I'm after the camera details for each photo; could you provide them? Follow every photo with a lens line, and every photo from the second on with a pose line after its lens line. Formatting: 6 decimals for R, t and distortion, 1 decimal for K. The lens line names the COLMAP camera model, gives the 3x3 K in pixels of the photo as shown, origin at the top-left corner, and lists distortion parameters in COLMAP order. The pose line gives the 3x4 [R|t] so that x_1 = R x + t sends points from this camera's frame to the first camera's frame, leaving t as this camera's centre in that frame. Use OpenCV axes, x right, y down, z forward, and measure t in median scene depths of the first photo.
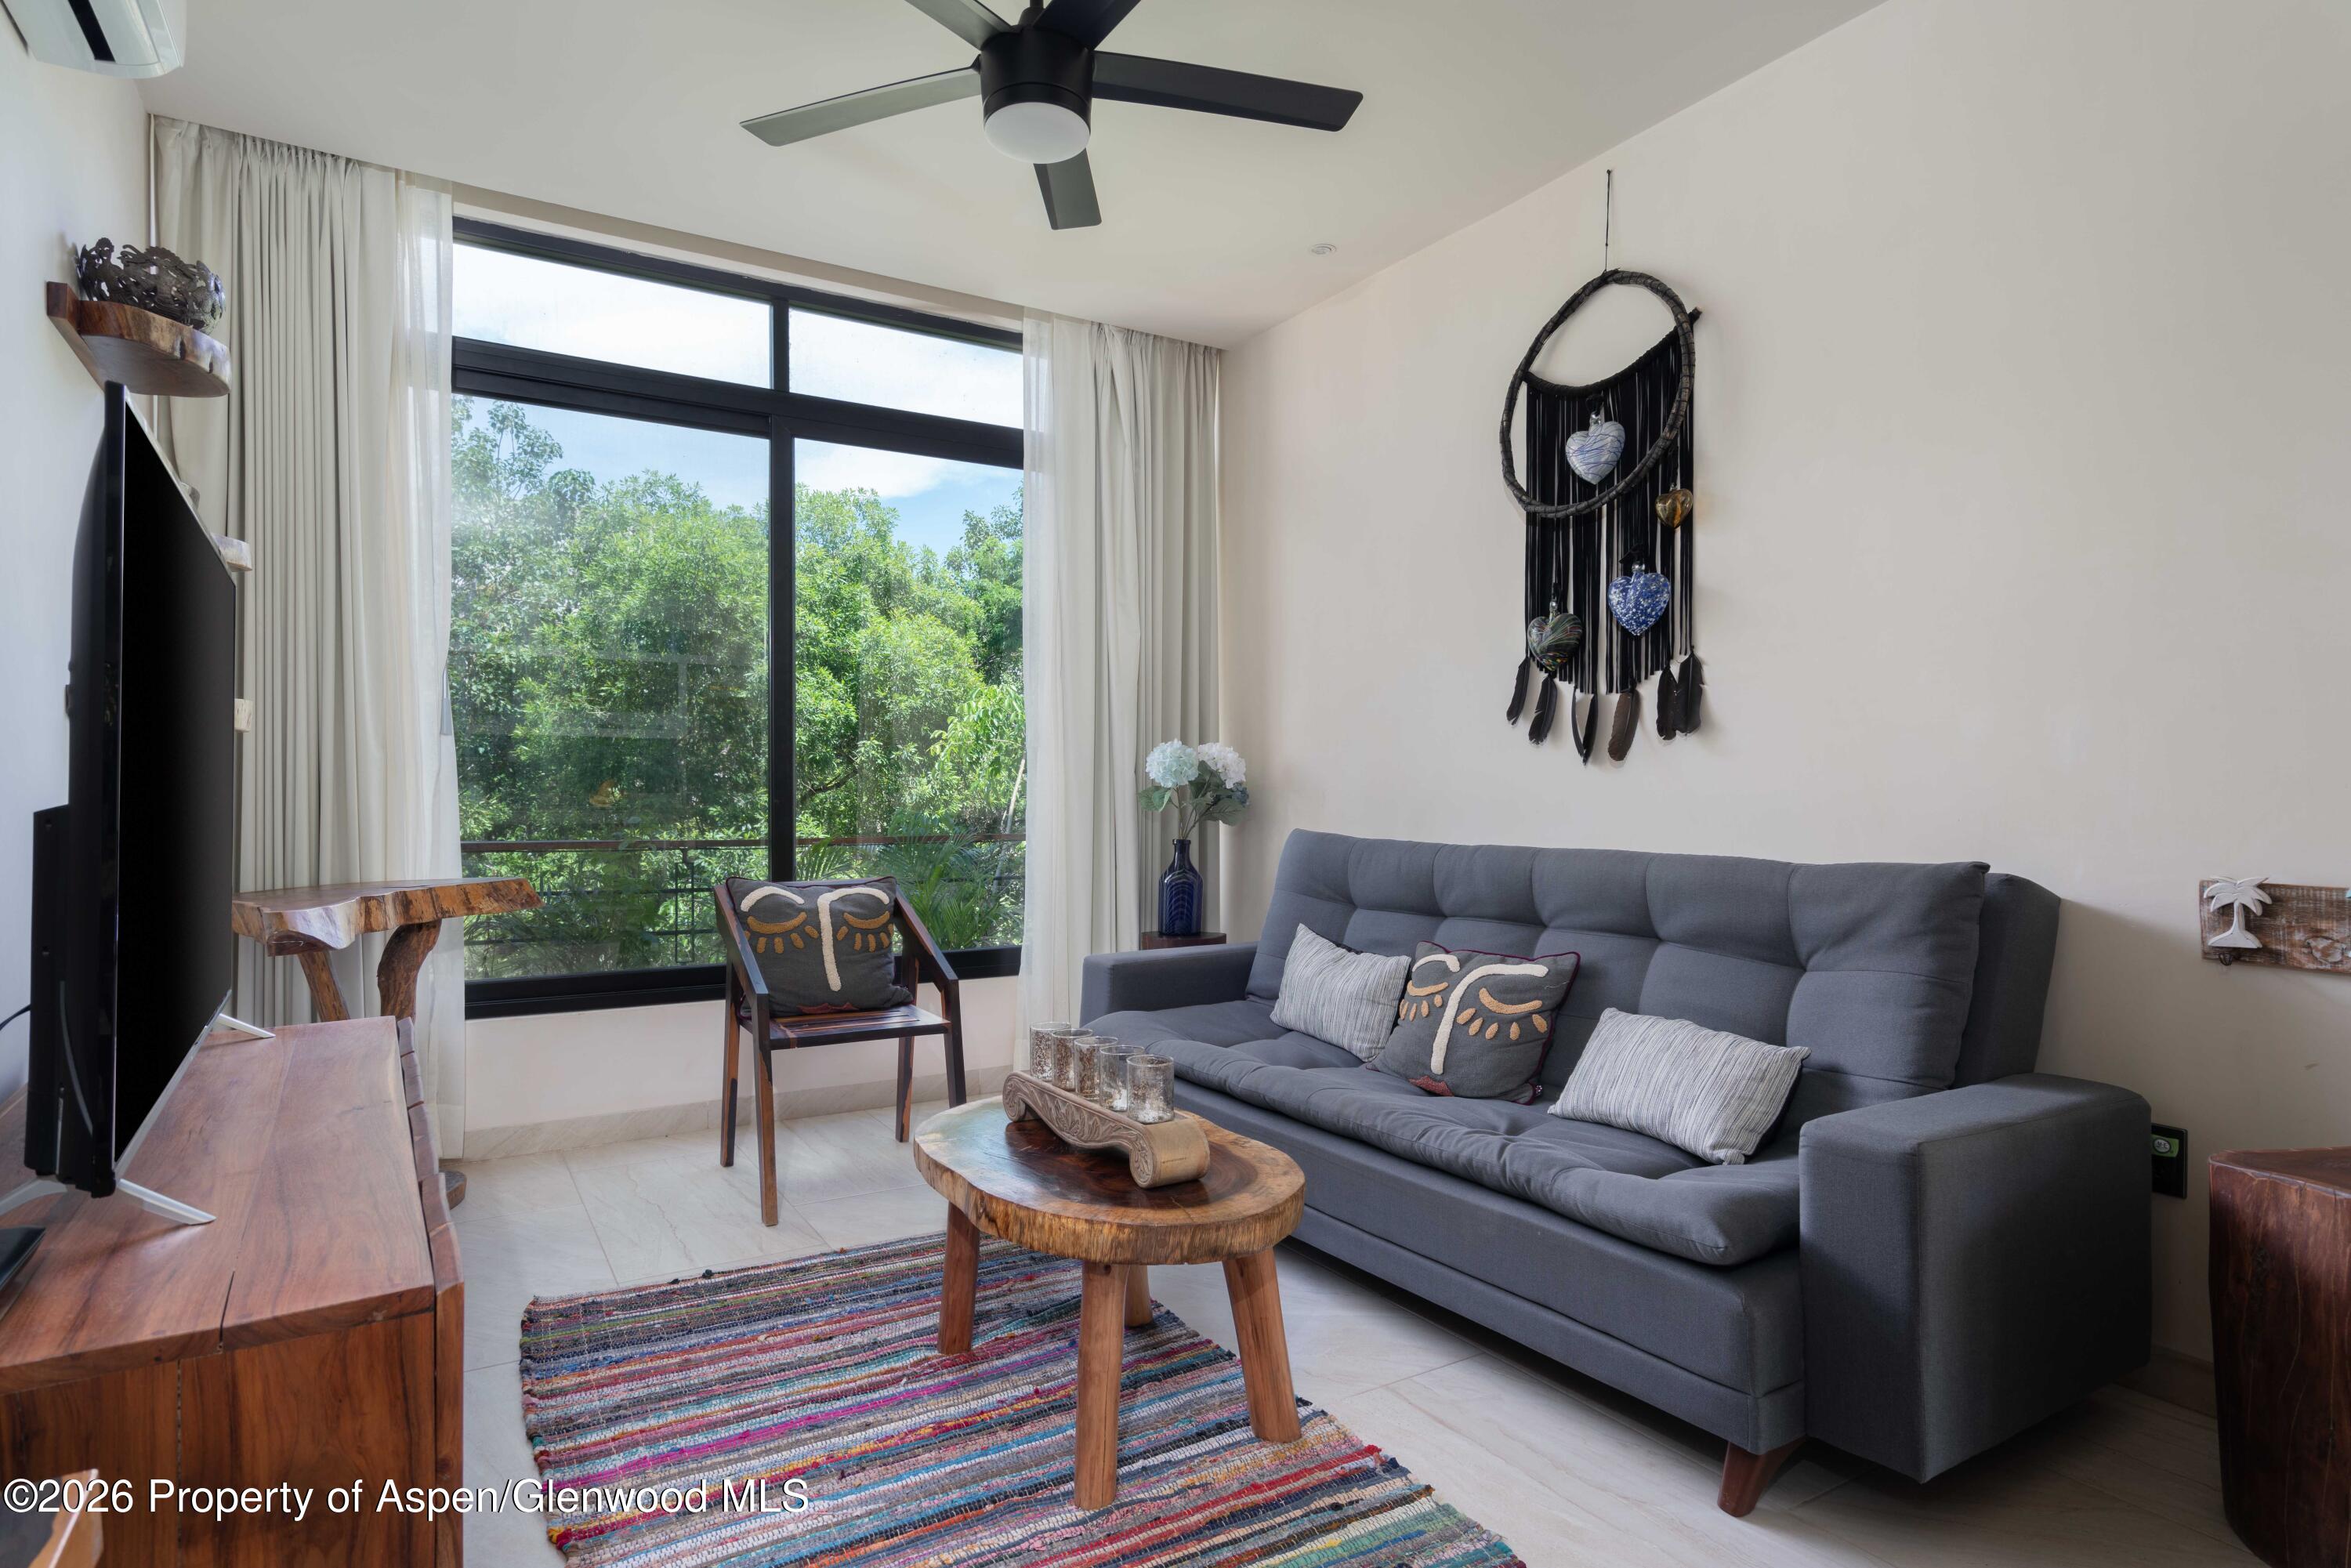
lens RADIAL K [[1247.9, 0, 1179.7], [0, 1247.9, 789.0], [0, 0, 1]] dist [0.000327, -0.000276]
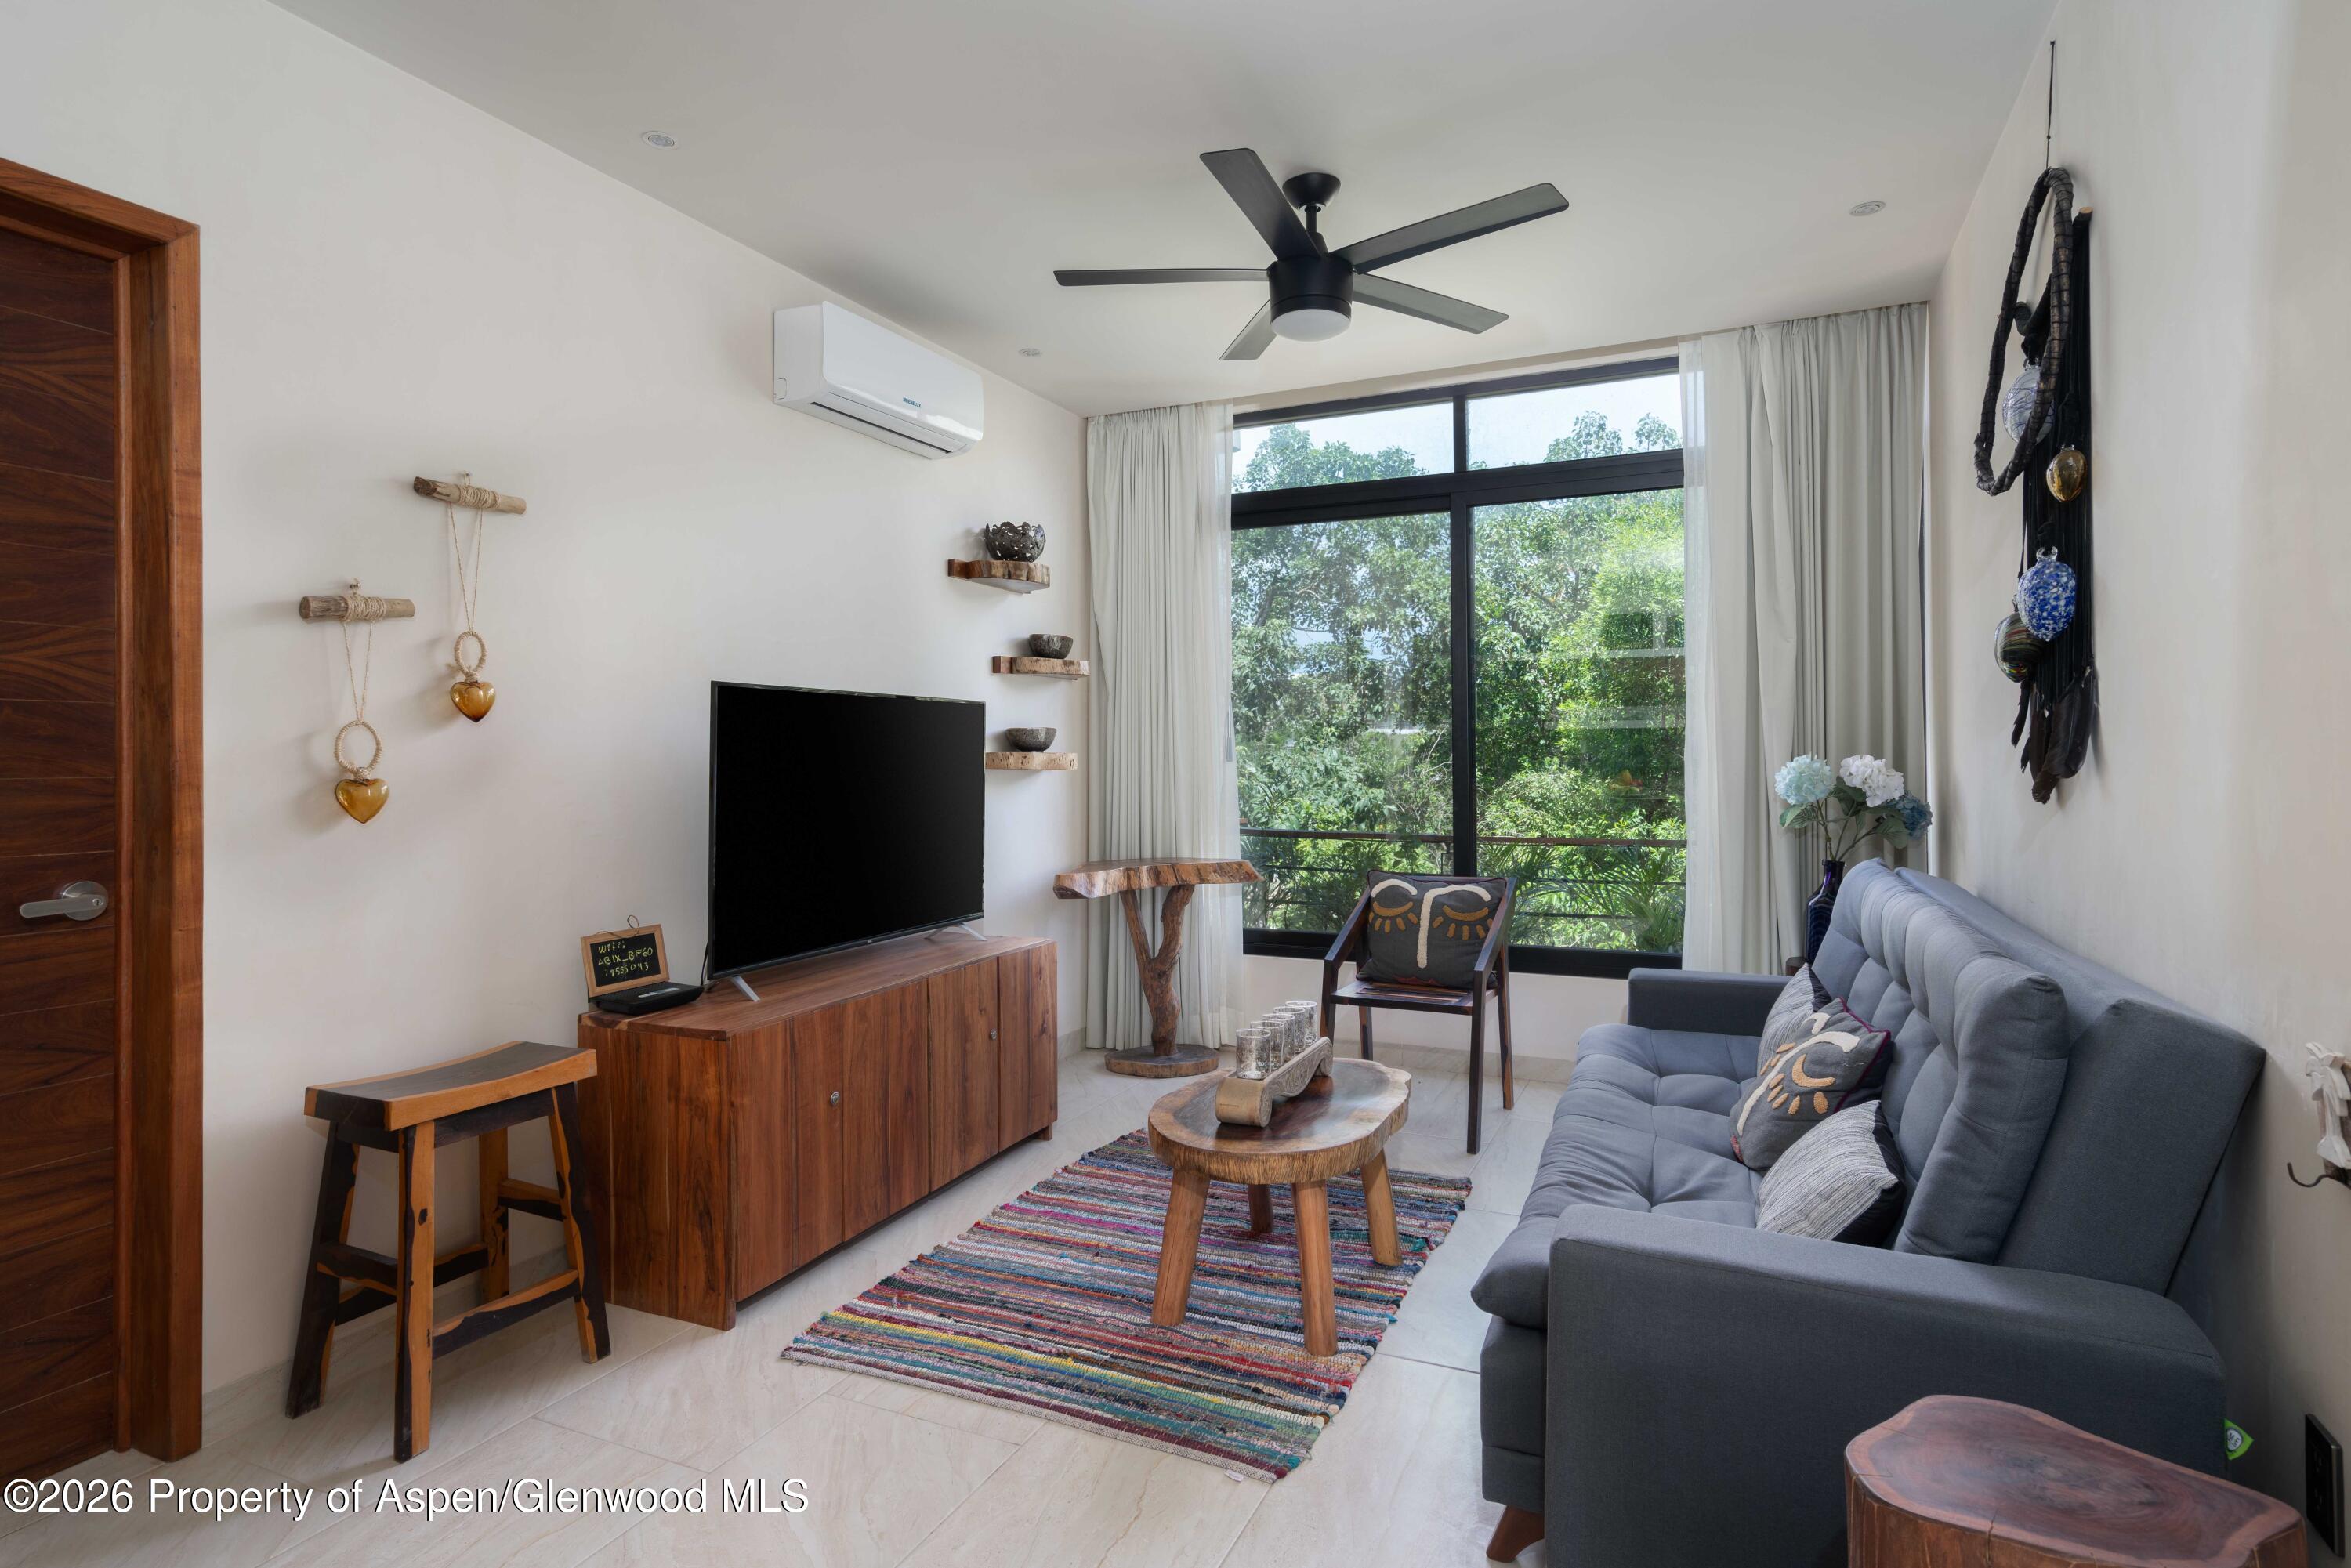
lens RADIAL K [[1247.9, 0, 1154.9], [0, 1247.9, 738.6], [0, 0, 1]] dist [0.000327, -0.000276]
pose [[0.554287, -0.017380, -0.832144, 0.743396], [0.006766, 0.999843, -0.016376, -0.057119], [0.832298, 0.003447, 0.554318, 0.114593]]
